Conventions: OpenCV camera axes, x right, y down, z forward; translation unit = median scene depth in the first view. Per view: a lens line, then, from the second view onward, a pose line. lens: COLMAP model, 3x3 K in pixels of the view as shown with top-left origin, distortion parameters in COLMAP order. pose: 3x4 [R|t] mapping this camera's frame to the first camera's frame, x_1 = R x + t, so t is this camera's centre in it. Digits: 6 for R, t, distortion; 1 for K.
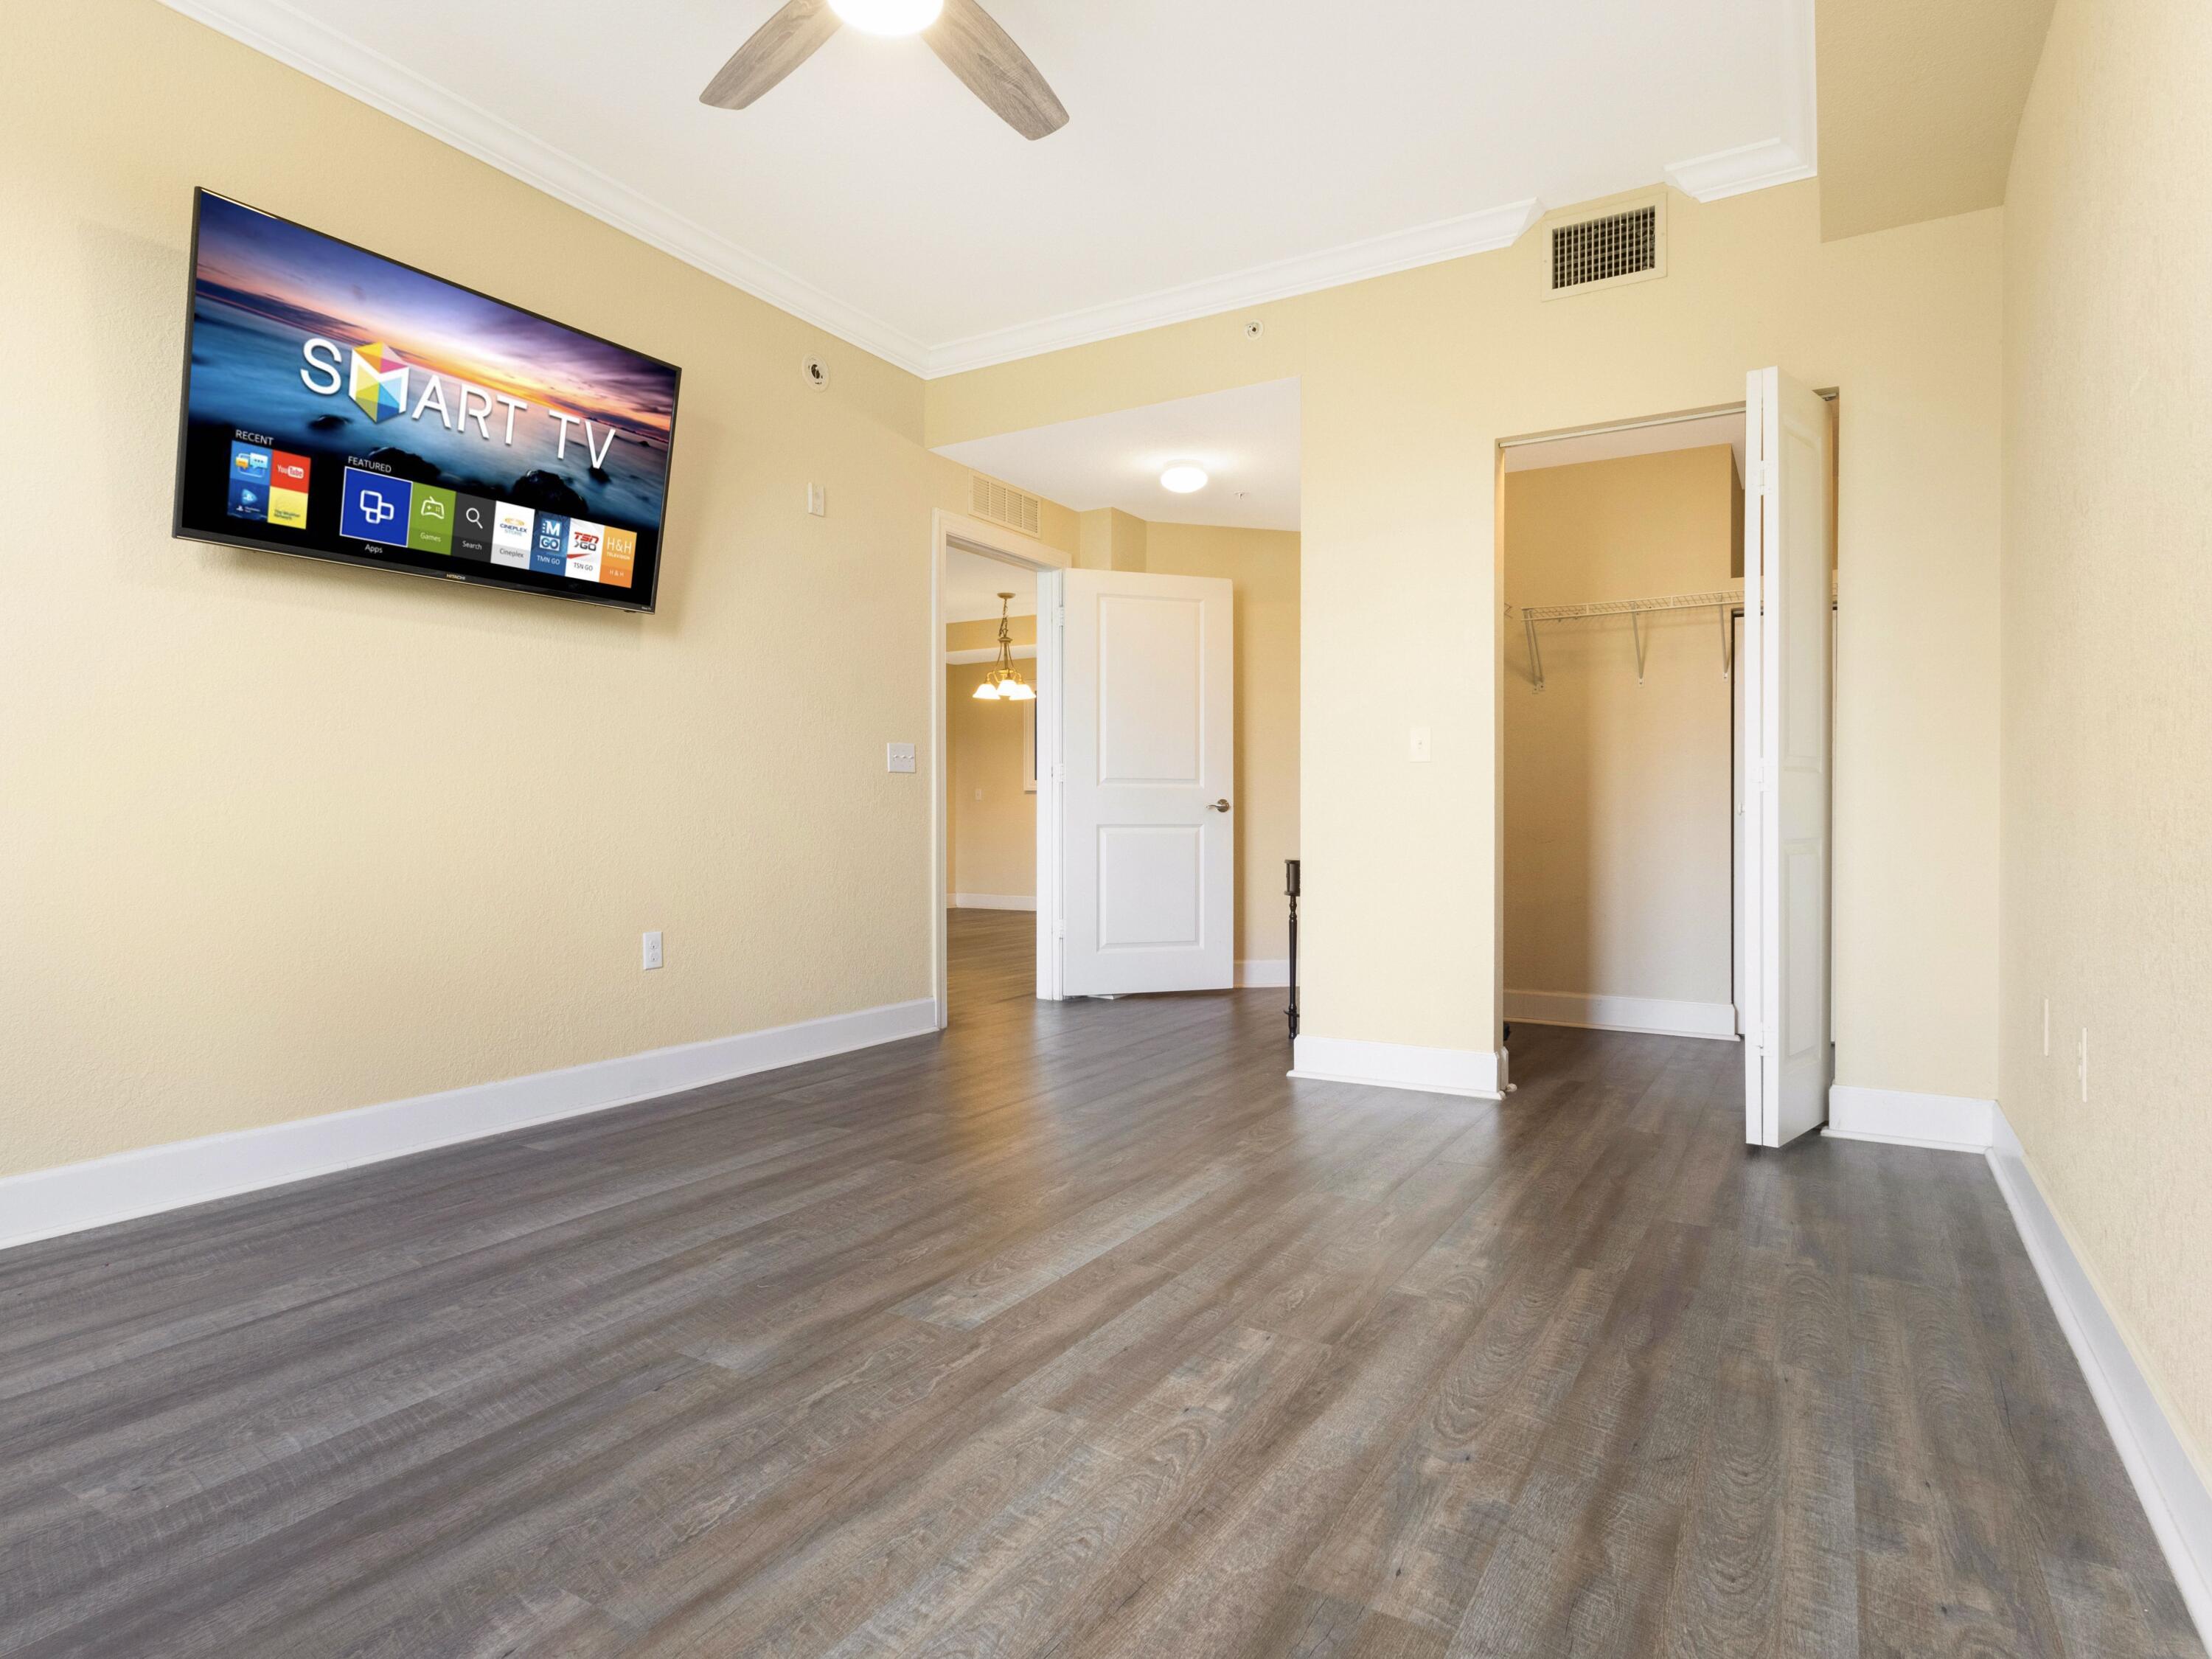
lens RADIAL K [[1194.4, 0, 1146.0], [0, 1194.4, 826.6], [0, 0, 1]] dist [0.000951, 0.000078]
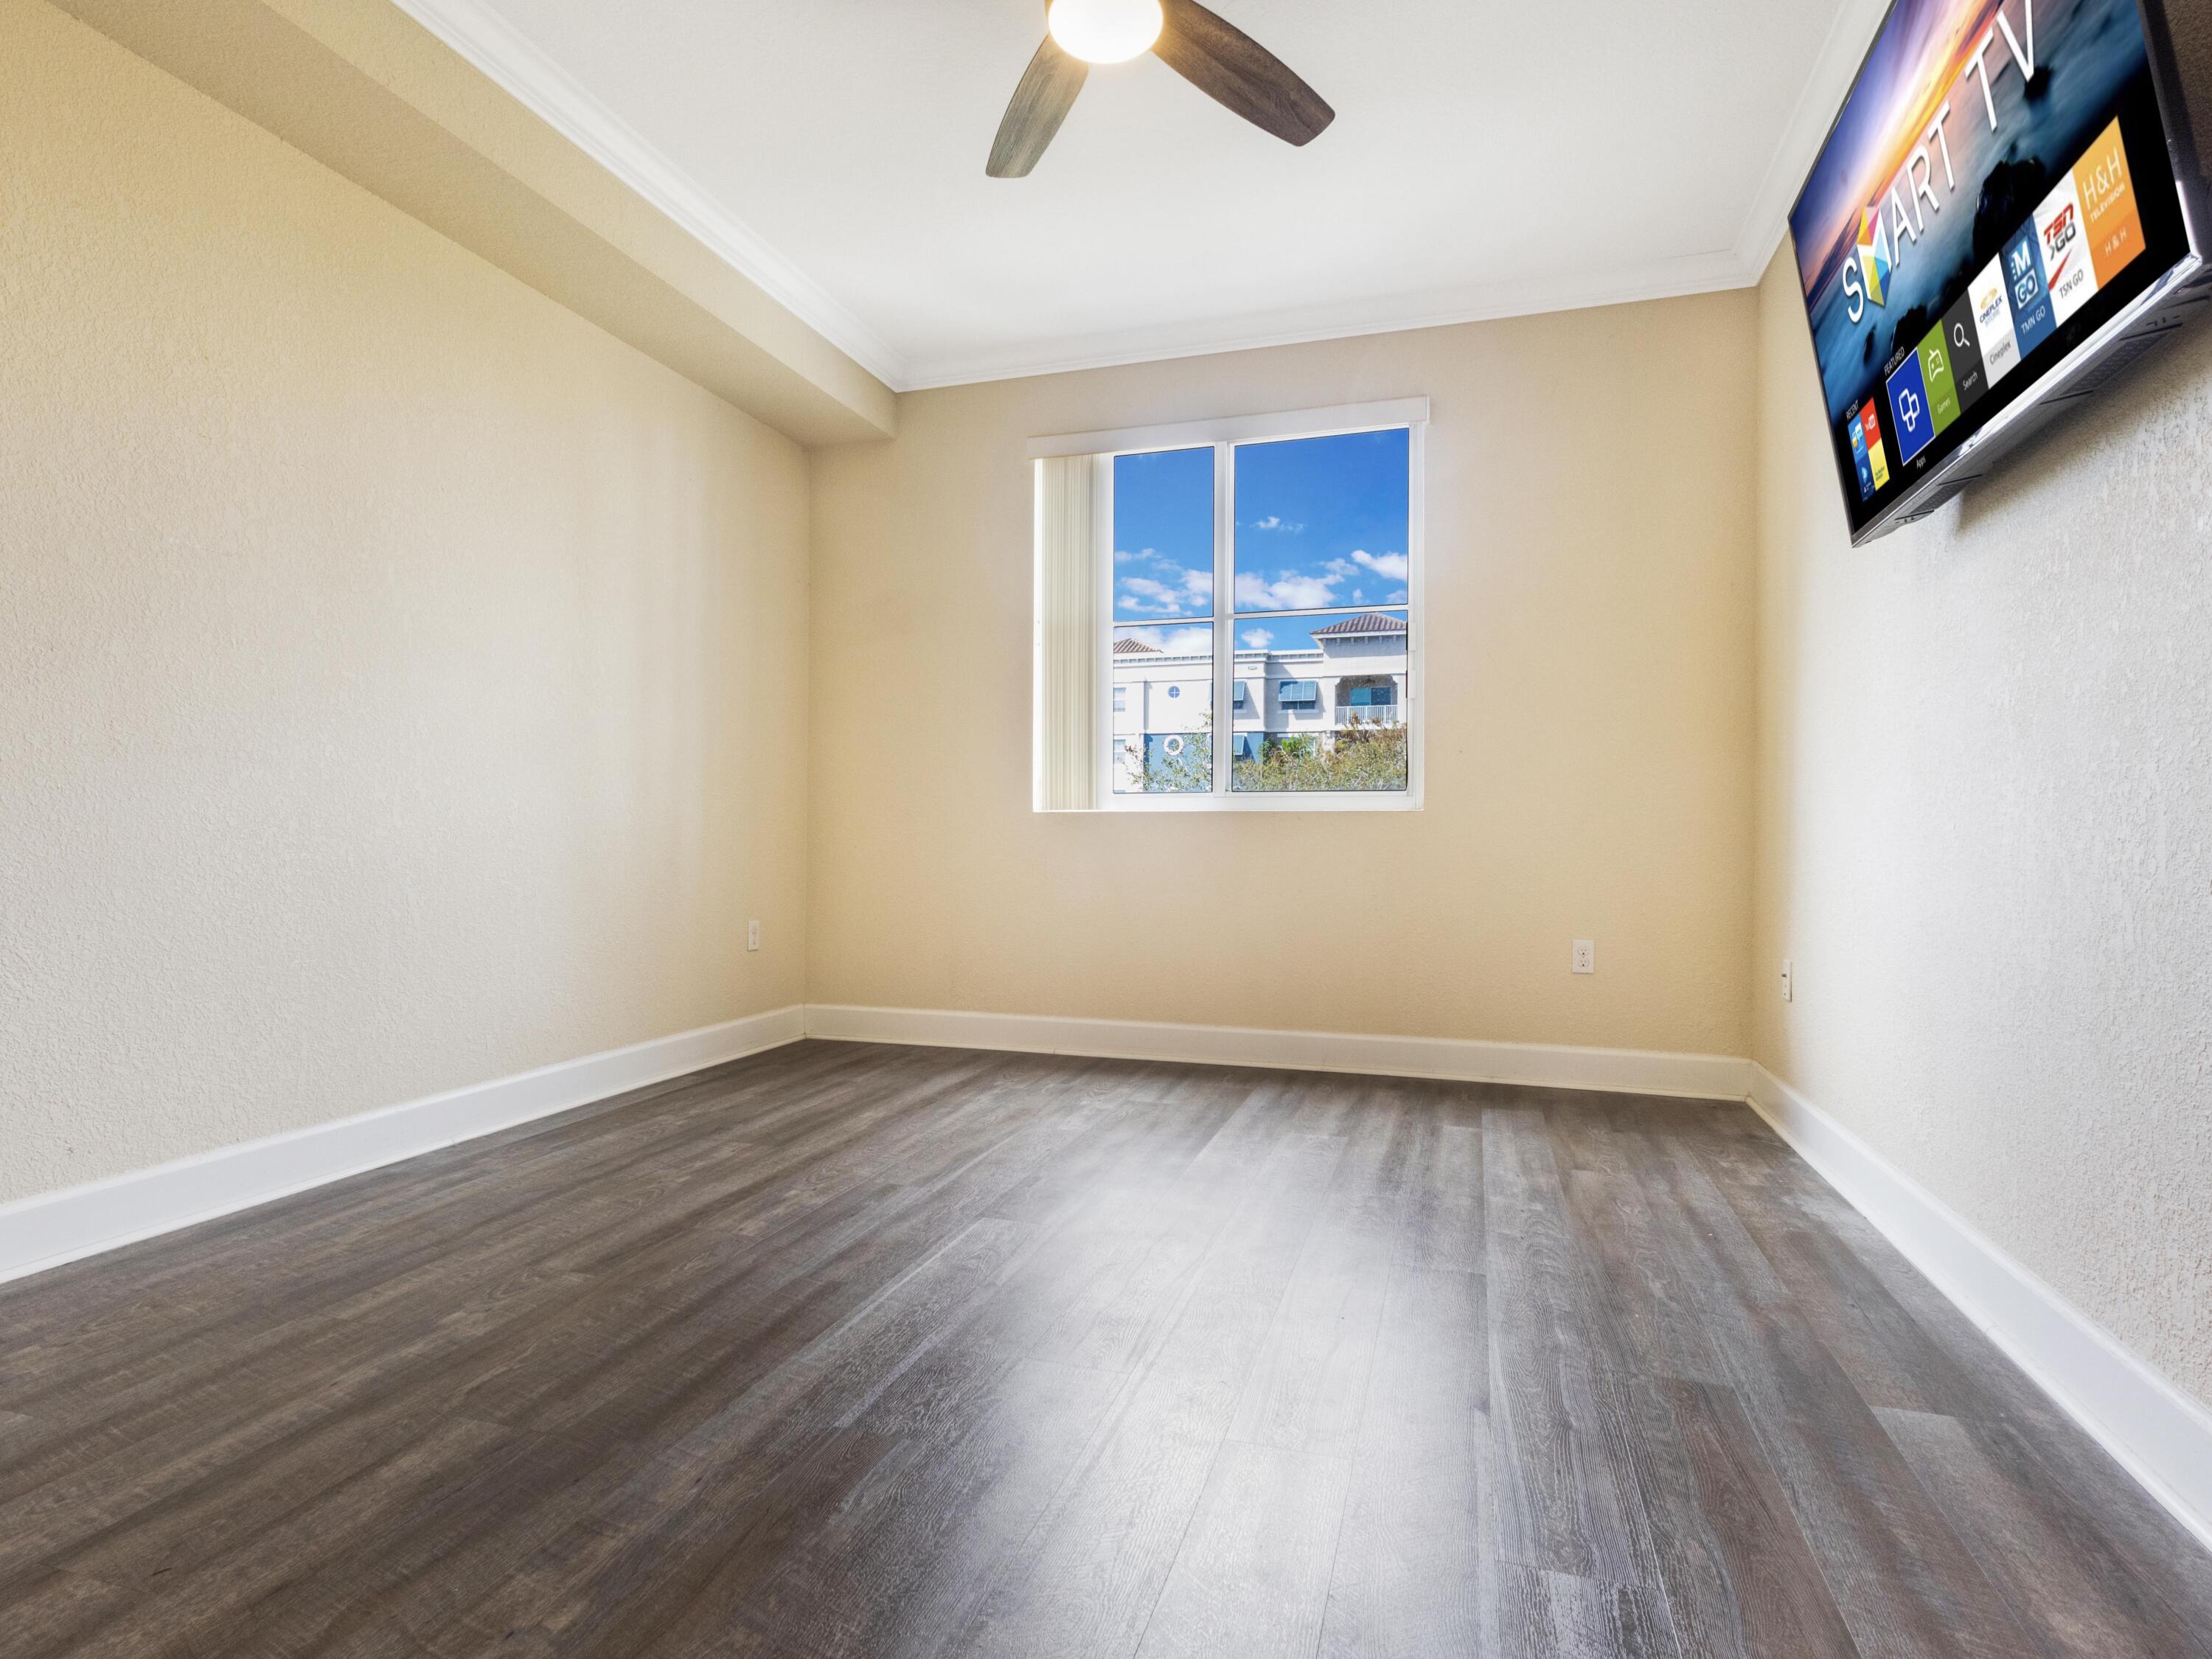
lens RADIAL K [[1135.0, 0, 1106.0], [0, 1135.0, 829.5], [0, 0, 1]] dist [0.003186, 0.002551]
pose [[-0.978532, -0.006158, -0.206001, -0.031356], [-0.005229, 0.999974, -0.005053, -0.004832], [0.206027, -0.003868, -0.978539, 2.398806]]
